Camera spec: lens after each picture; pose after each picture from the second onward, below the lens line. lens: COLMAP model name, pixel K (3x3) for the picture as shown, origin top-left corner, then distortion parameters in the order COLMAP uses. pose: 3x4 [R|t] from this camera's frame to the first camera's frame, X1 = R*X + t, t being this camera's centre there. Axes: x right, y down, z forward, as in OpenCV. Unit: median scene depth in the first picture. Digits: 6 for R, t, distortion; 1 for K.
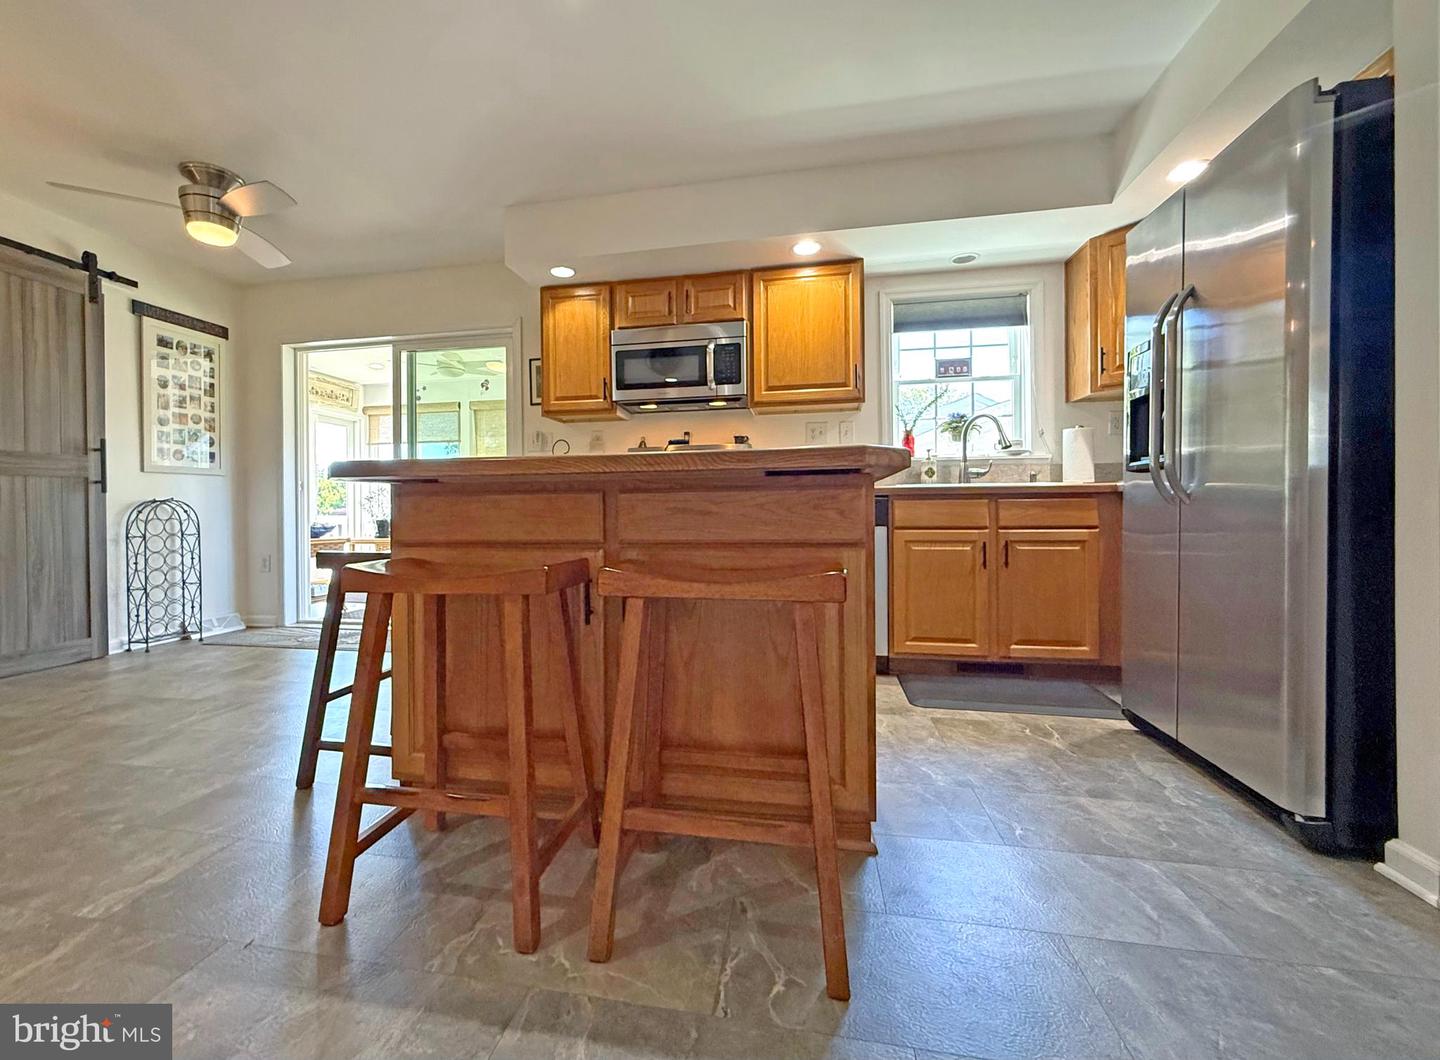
lens RADIAL K [[613.4, 0, 684.3], [0, 613.4, 516.3], [0, 0, 1]] dist [-0.000976, 0.000306]
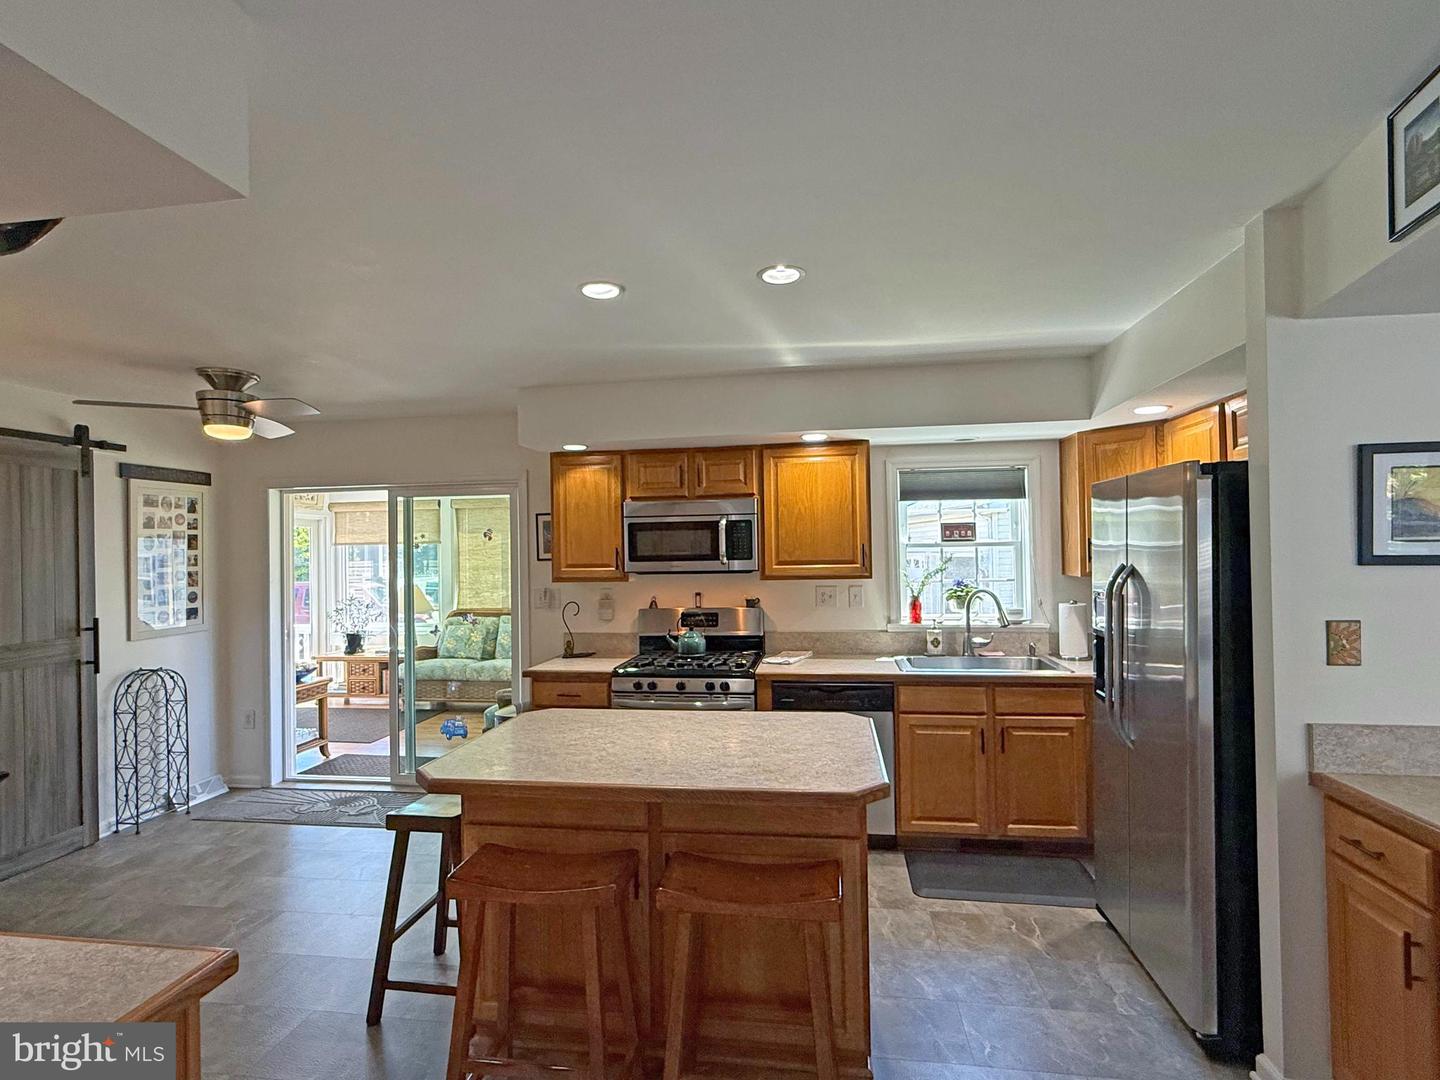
lens RADIAL K [[722.4, 0, 718.2], [0, 722.4, 546.2], [0, 0, 1]] dist [-0.000439, -0.000345]
pose [[0.998507, -0.008783, 0.053910, -0.029124], [0.009633, 0.999833, -0.015529, -0.217821], [-0.053765, 0.016025, 0.998425, -0.197376]]
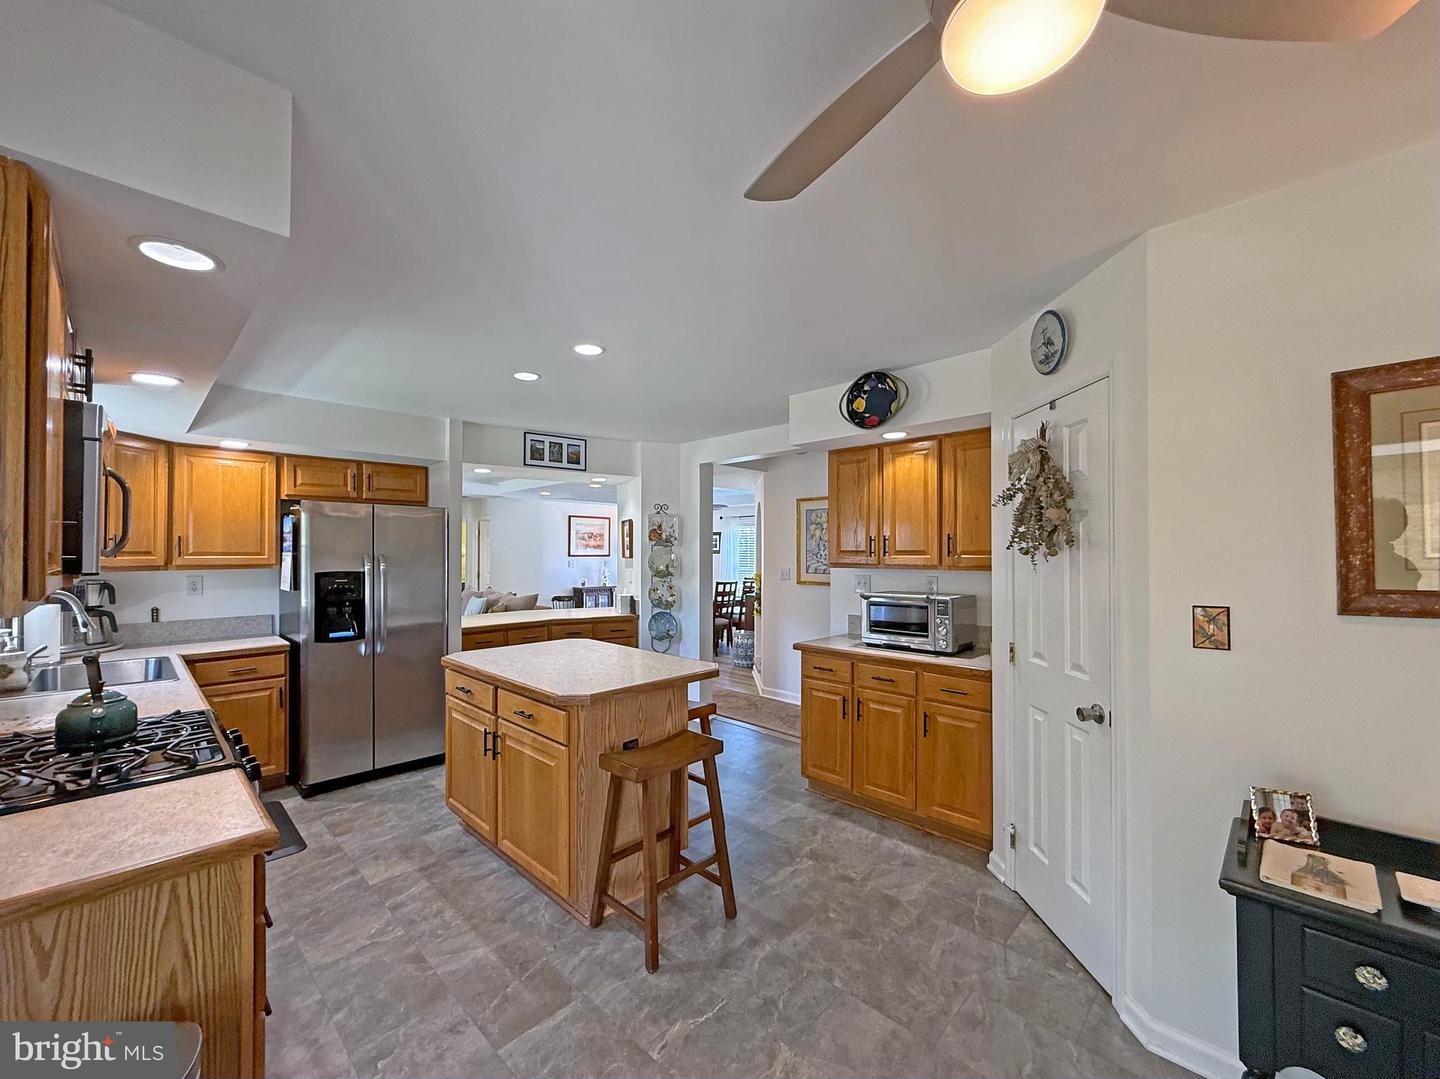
lens RADIAL K [[587.1, 0, 719.0], [0, 587.1, 545.9], [0, 0, 1]] dist [-0.000368, -0.000040]
pose [[-0.842020, 0.011958, 0.539314, -0.708241], [0.010855, 0.999927, -0.005223, -0.206727], [-0.539337, 0.001456, -0.842089, 1.144009]]
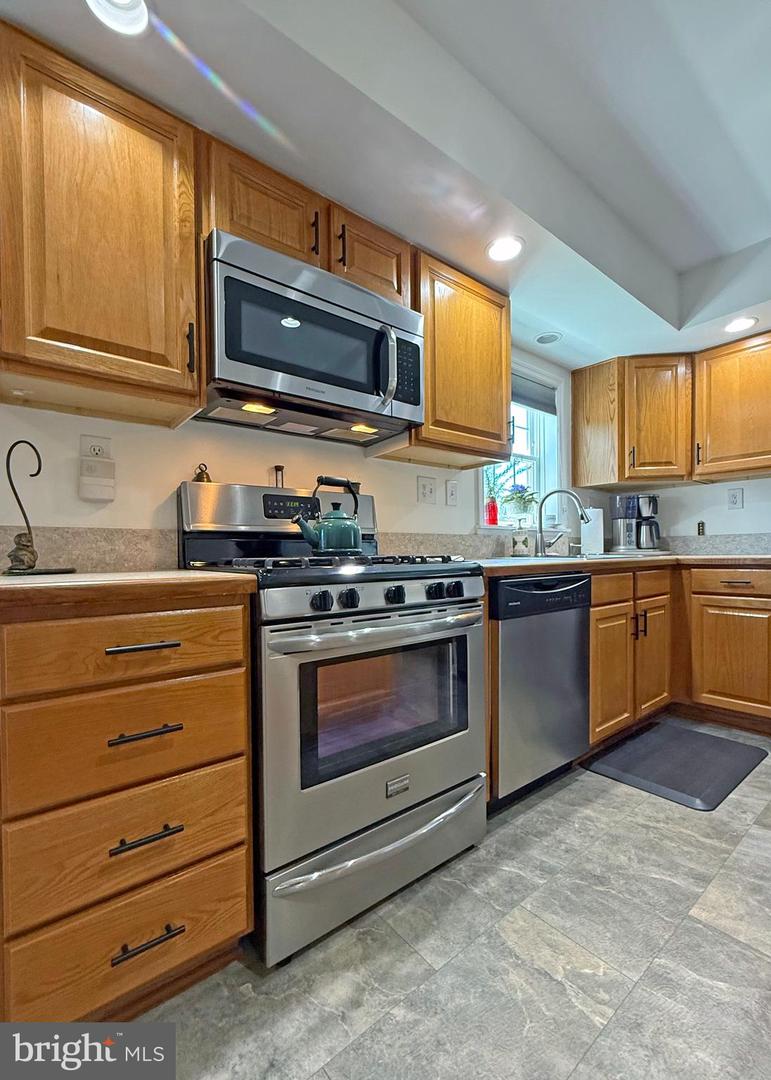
lens RADIAL K [[468.2, 0, 395.2], [0, 468.2, 558.8], [0, 0, 1]] dist [0.000303, -0.000089]
pose [[0.627013, -0.011584, 0.778923, -0.324009], [0.012891, 0.999907, 0.004493, -0.050244], [-0.778902, 0.007224, 0.627104, 0.689673]]
